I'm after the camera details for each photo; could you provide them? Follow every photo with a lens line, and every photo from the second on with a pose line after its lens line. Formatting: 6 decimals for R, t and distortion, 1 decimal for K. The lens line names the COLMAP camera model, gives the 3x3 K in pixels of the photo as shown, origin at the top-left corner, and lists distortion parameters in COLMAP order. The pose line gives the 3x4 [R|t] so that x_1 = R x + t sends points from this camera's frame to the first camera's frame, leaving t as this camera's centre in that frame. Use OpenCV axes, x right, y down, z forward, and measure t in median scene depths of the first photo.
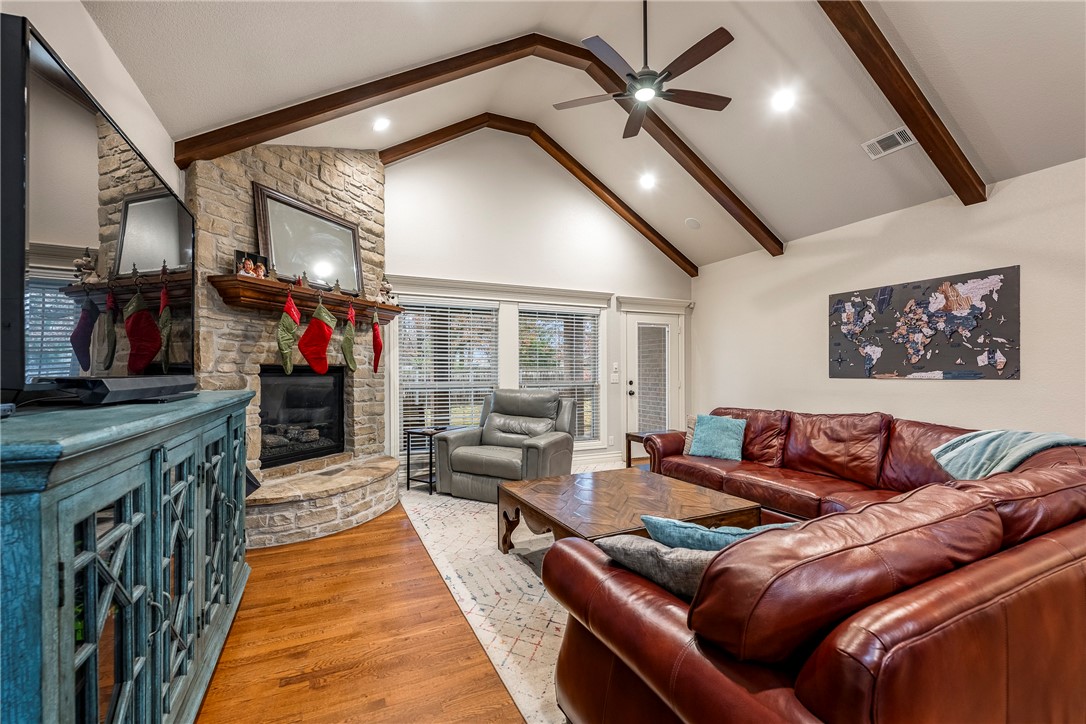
lens RADIAL K [[455.4, 0, 532.3], [0, 455.4, 370.8], [0, 0, 1]] dist [-0.006781, 0.002549]
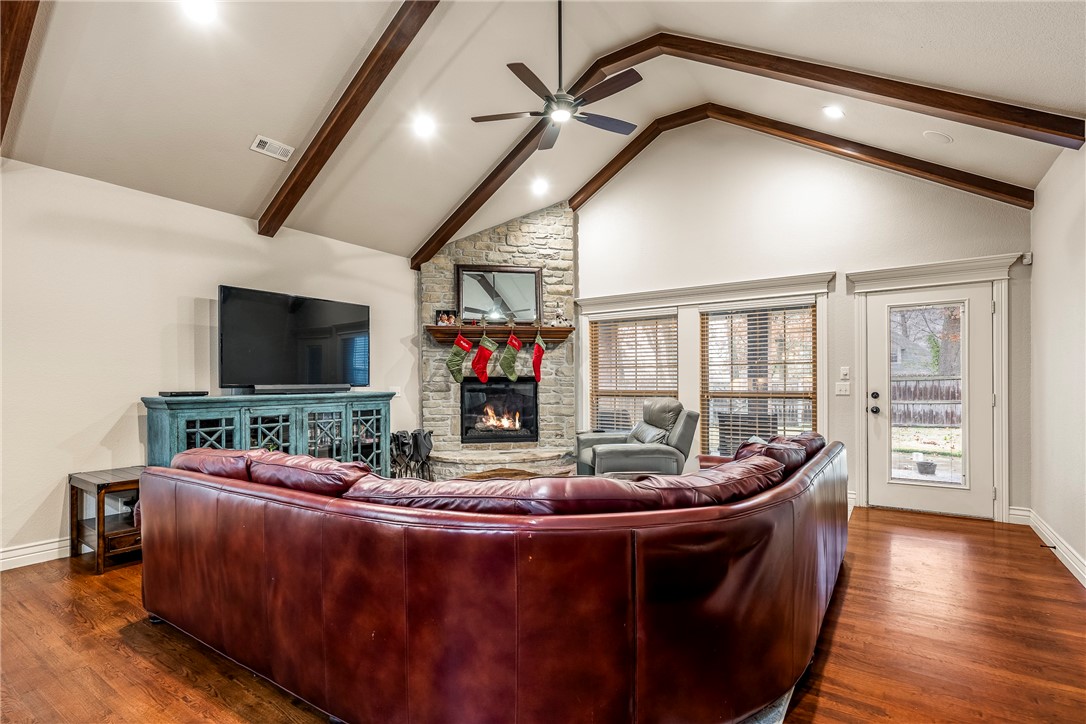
lens RADIAL K [[517.5, 0, 533.2], [0, 517.5, 387.2], [0, 0, 1]] dist [0.003501, -0.000574]
pose [[0.505893, 0.007635, -0.862563, 0.951975], [0.006807, 0.999894, 0.012843, 0.000760], [0.862569, -0.012369, 0.505787, 0.249632]]
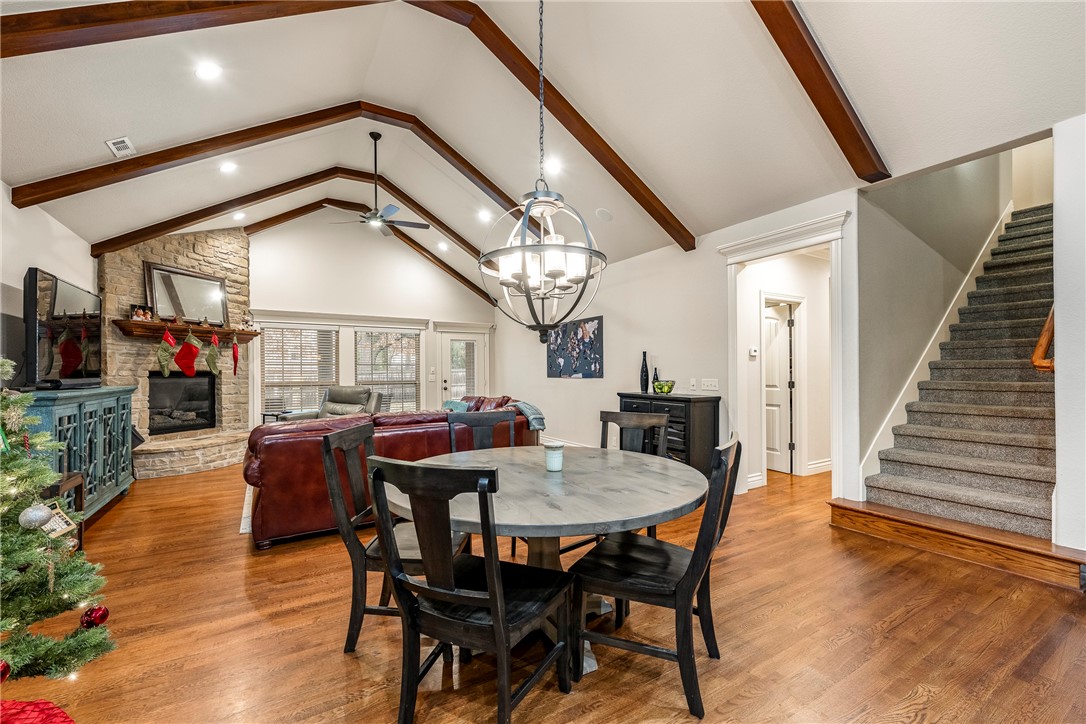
lens RADIAL K [[455.4, 0, 543.4], [0, 455.4, 367.7], [0, 0, 1]] dist [-0.006781, 0.002549]
pose [[0.993788, -0.001540, 0.111275, 0.551077], [0.002320, 0.999974, -0.006885, -0.009383], [-0.111261, 0.007100, 0.993766, -0.683055]]
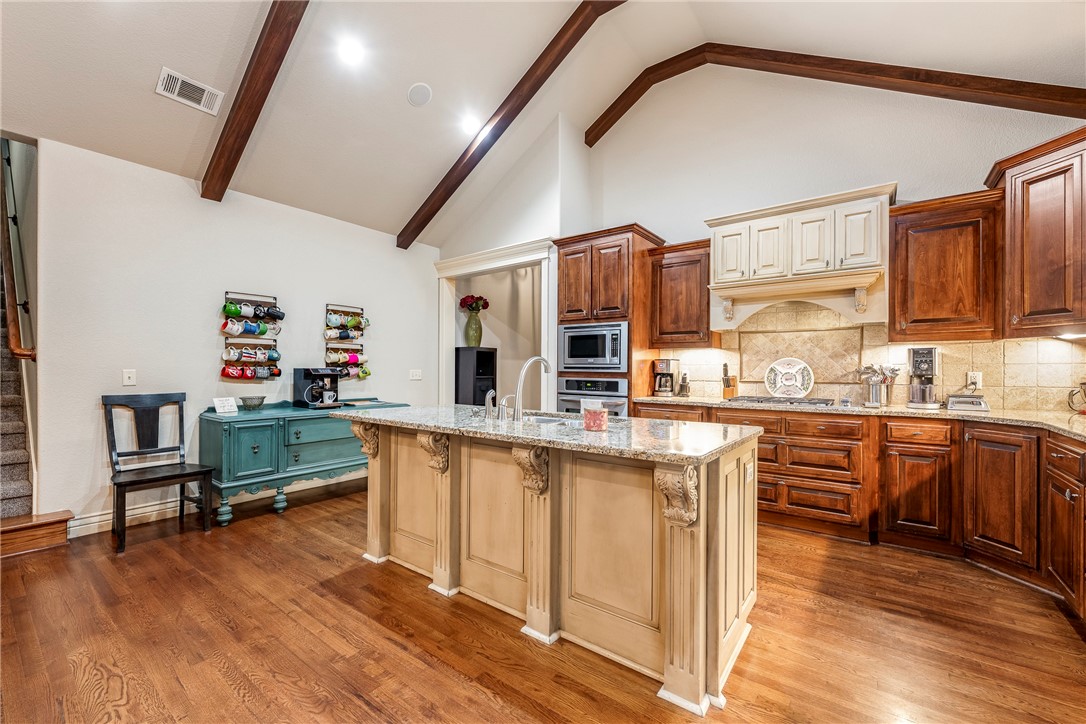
lens RADIAL K [[440.5, 0, 542.0], [0, 440.5, 368.3], [0, 0, 1]] dist [-0.001528, -0.000288]
pose [[-0.470368, 0.005626, 0.882452, 0.344768], [-0.004110, 0.999955, -0.008566, 0.011916], [-0.882461, -0.007656, -0.470324, -0.484811]]
